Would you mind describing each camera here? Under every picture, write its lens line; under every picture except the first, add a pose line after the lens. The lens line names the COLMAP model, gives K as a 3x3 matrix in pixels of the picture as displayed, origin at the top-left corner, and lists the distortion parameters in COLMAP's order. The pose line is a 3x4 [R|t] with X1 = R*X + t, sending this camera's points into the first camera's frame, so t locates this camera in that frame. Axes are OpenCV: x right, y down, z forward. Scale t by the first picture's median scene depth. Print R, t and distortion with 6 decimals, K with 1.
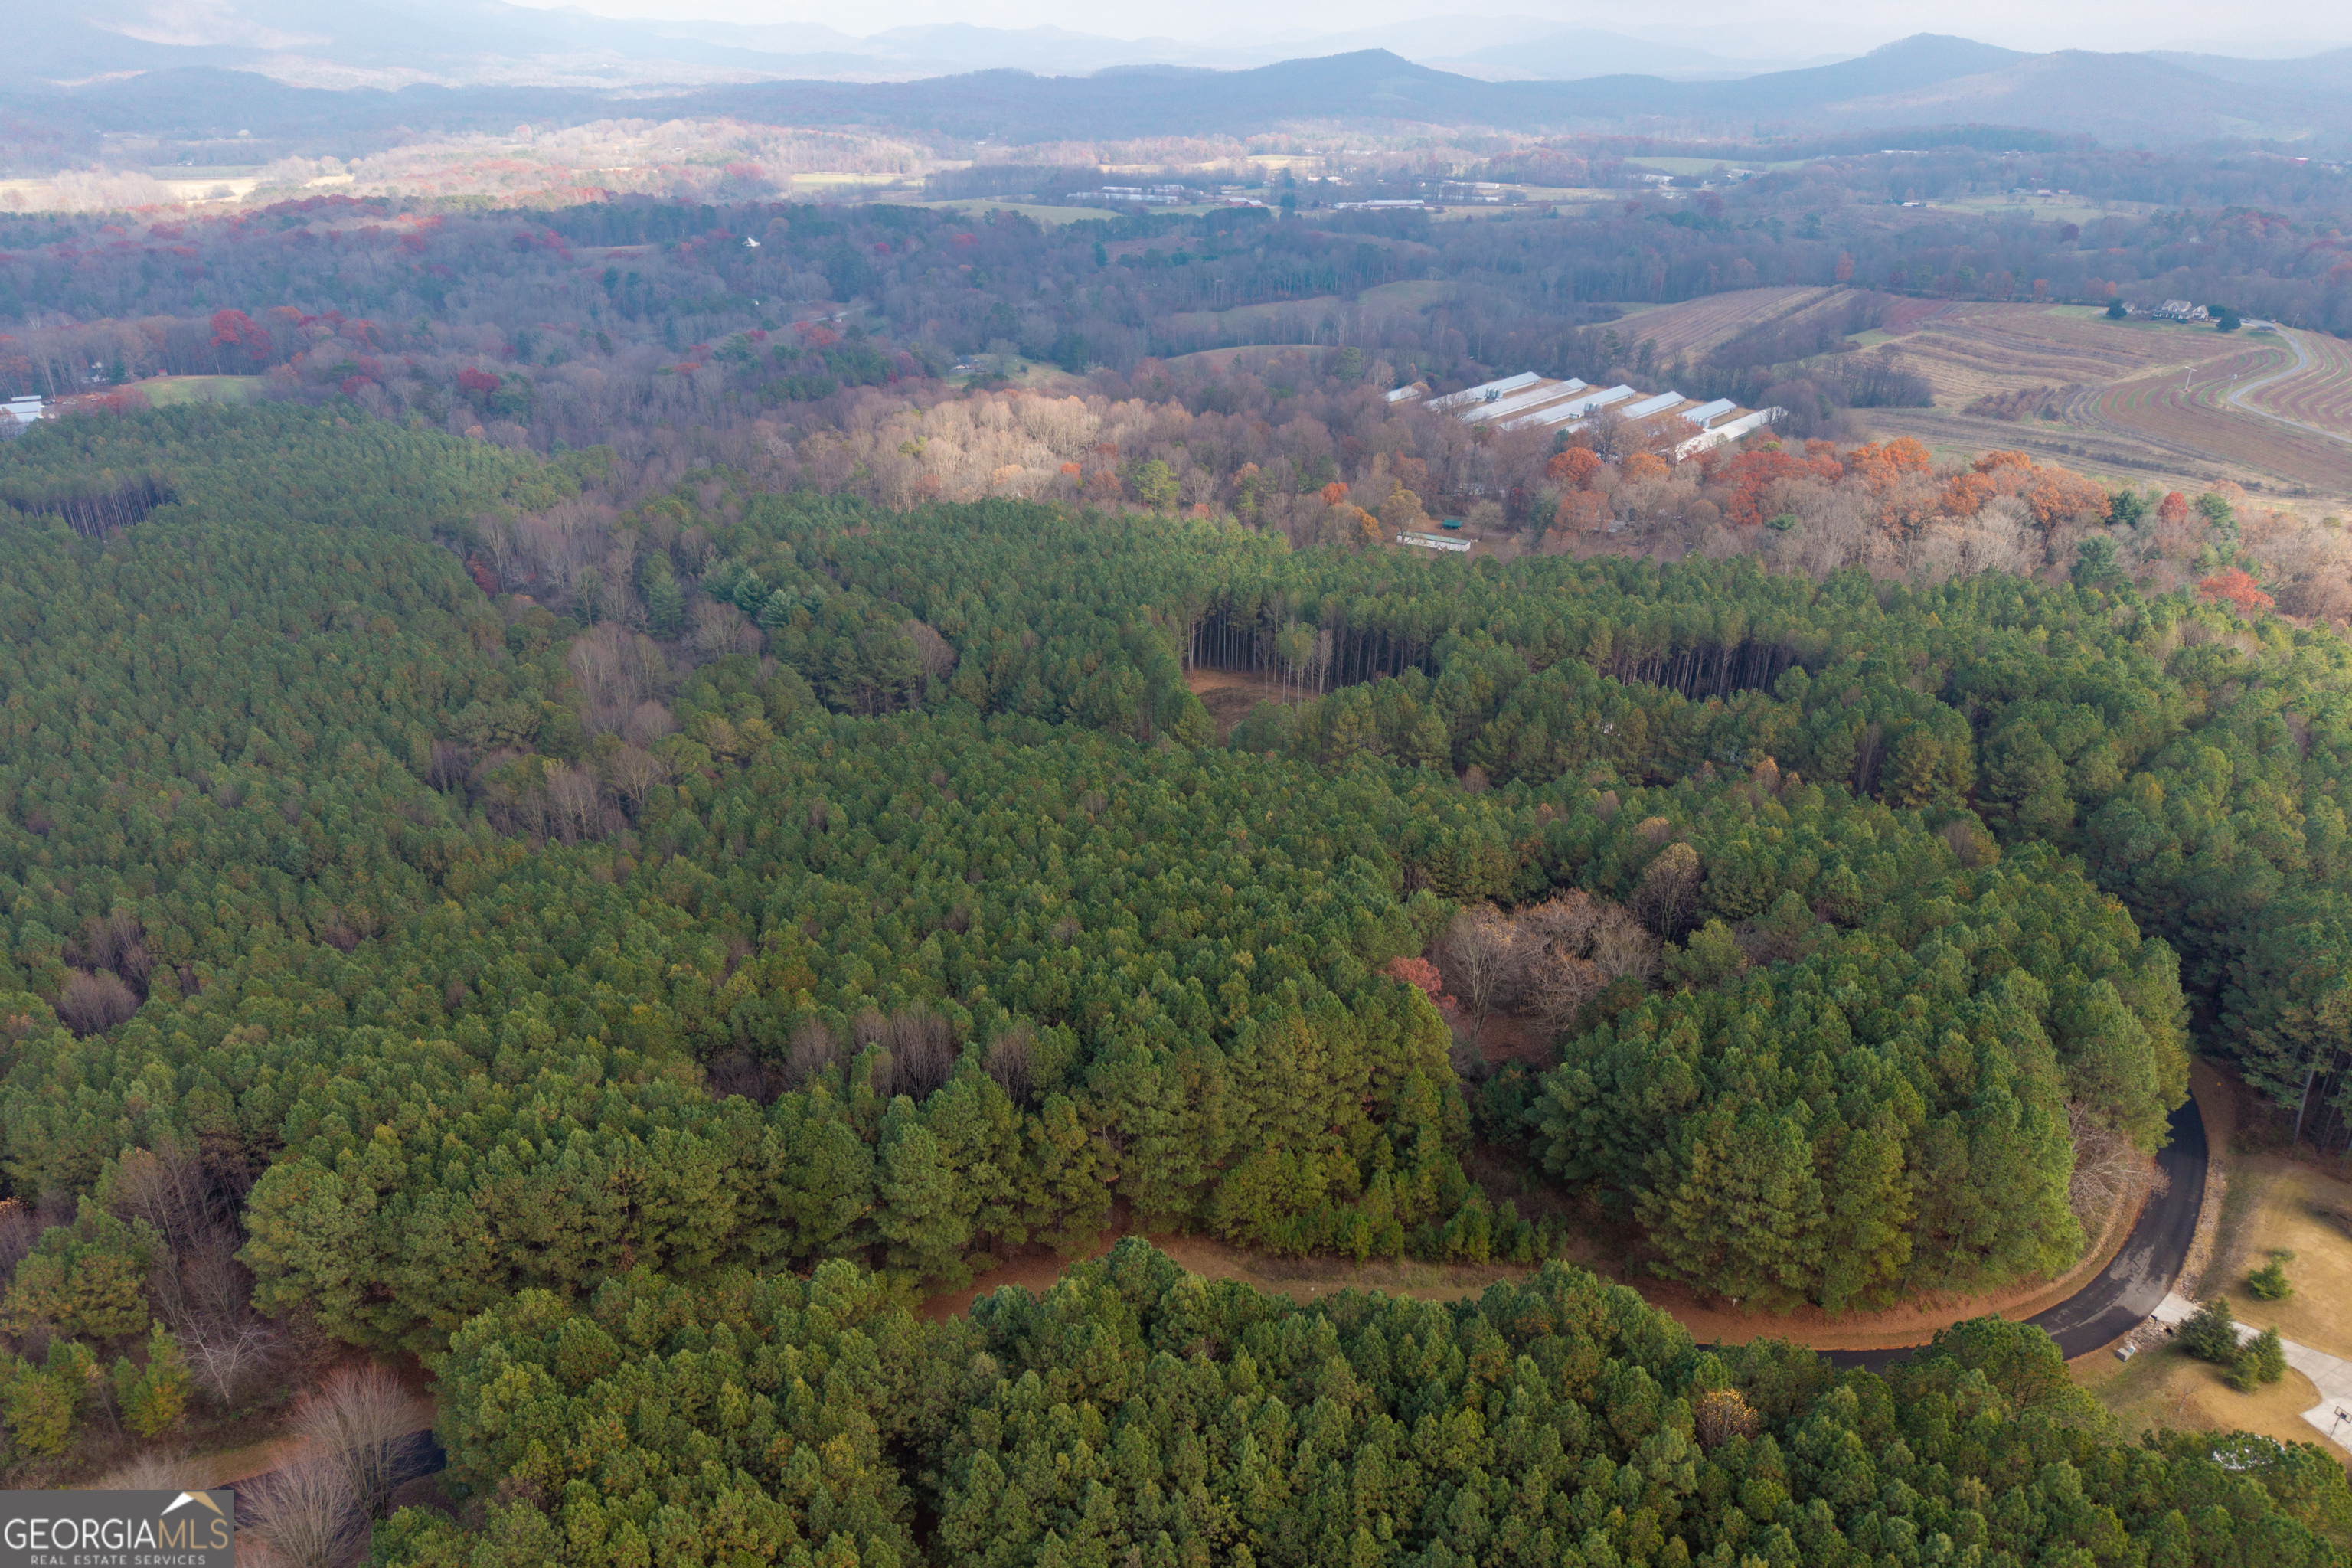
lens RADIAL K [[1569.3, 0, 1179.8], [0, 1569.3, 795.5], [0, 0, 1]] dist [0.023204, -0.024026]
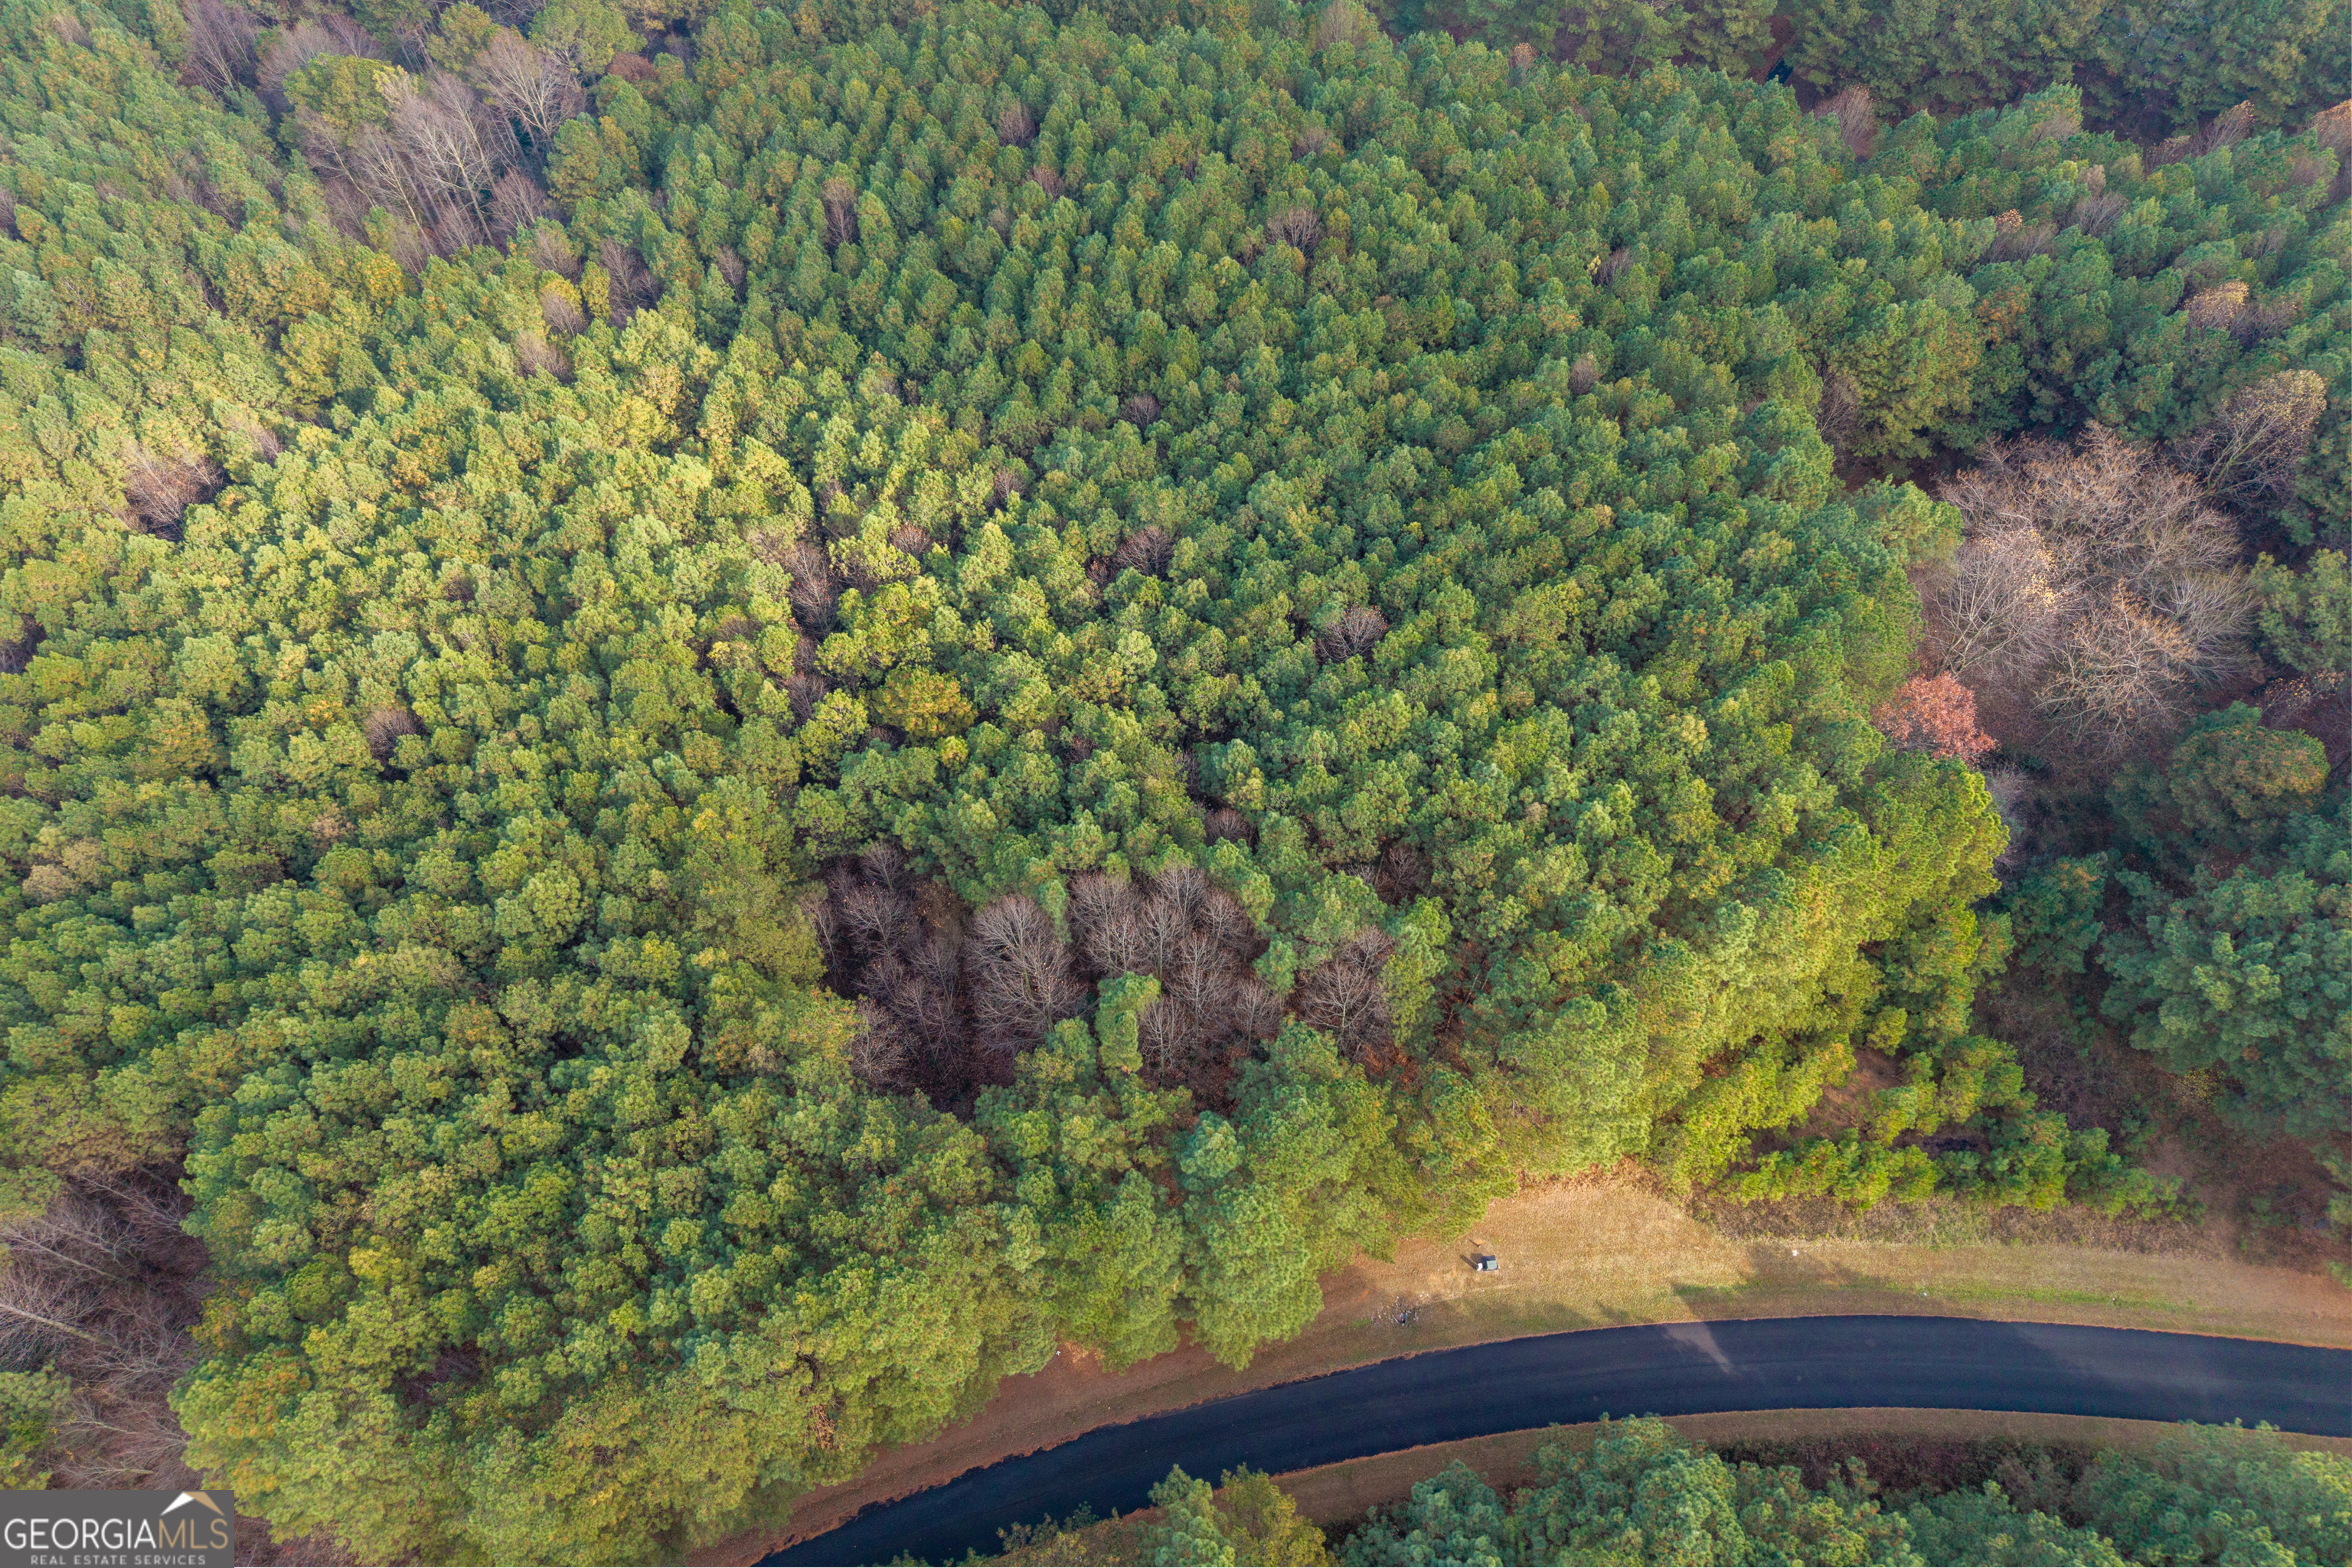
lens RADIAL K [[1569.3, 0, 1181.7], [0, 1569.3, 680.7], [0, 0, 1]] dist [0.023204, -0.024026]
pose [[0.998636, -0.038428, 0.035352, -0.115491], [0.013442, 0.843424, 0.537081, -0.158129], [-0.050456, -0.535873, 0.842790, 0.329316]]
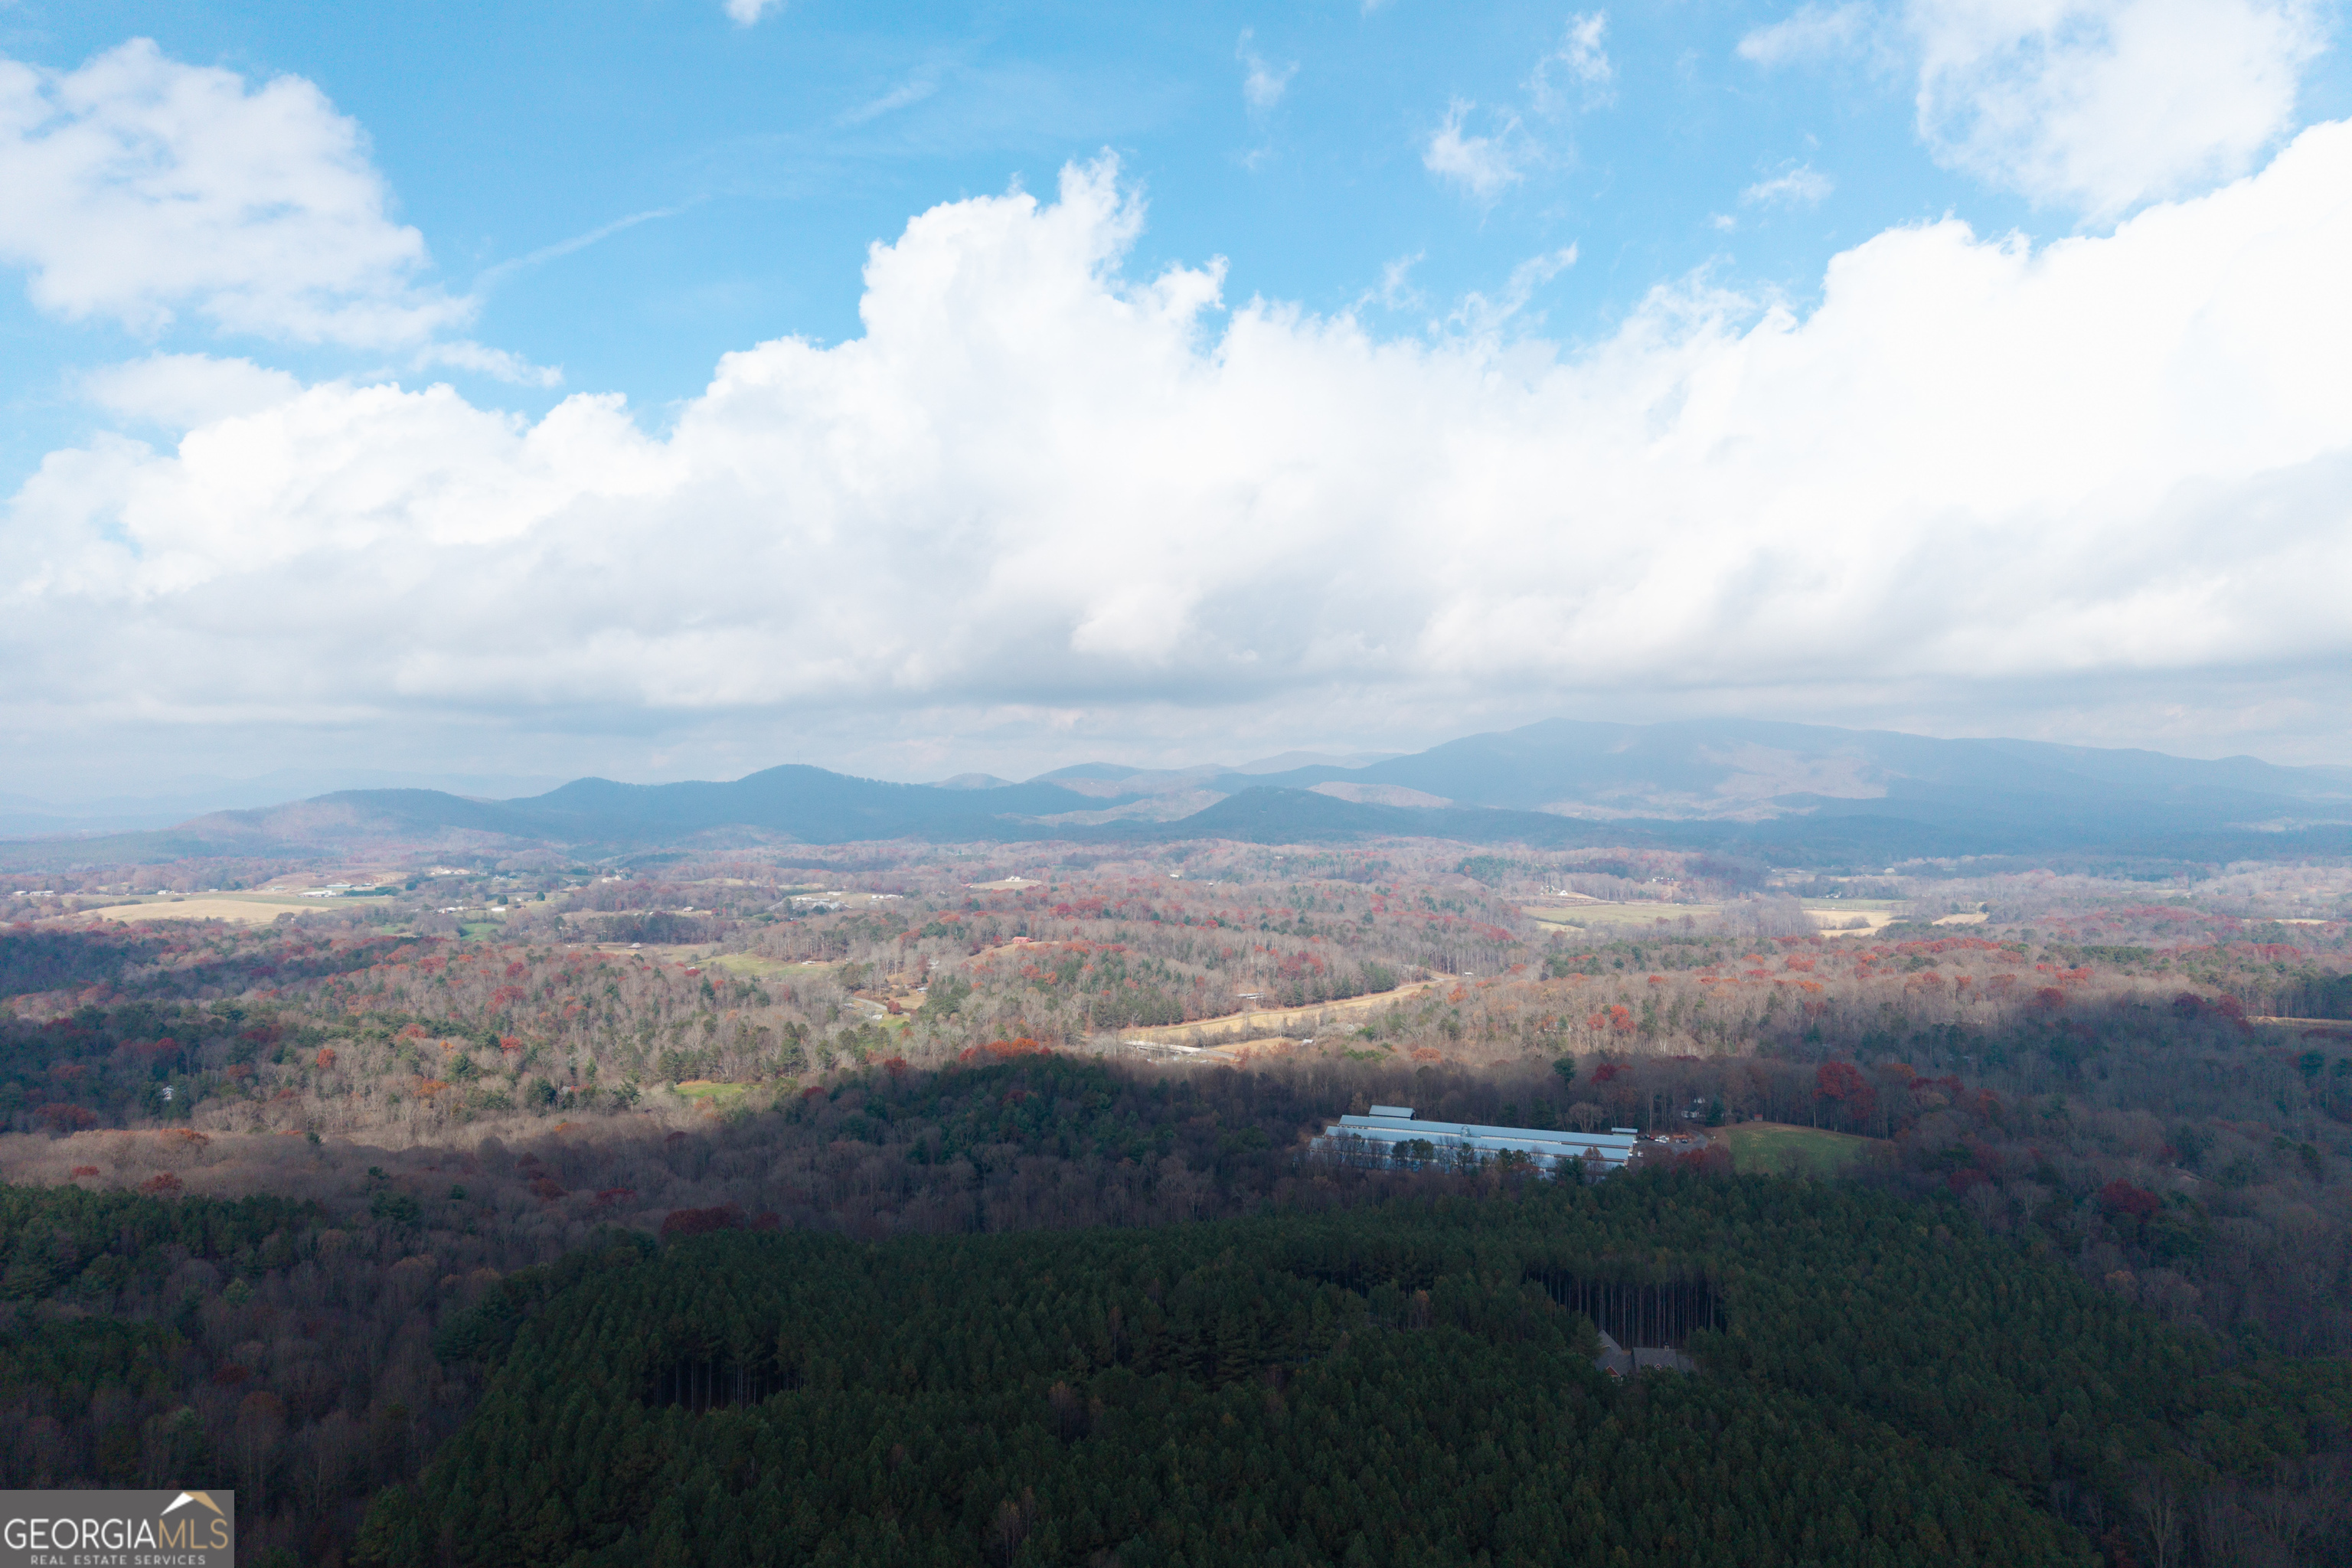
lens RADIAL K [[1569.3, 0, 1177.3], [0, 1569.3, 775.0], [0, 0, 1]] dist [0.023204, -0.024026]
pose [[0.602538, -0.025643, -0.797678, -0.275956], [-0.329385, 0.902399, -0.277815, -0.211301], [0.726948, 0.430137, 0.535283, 0.439091]]
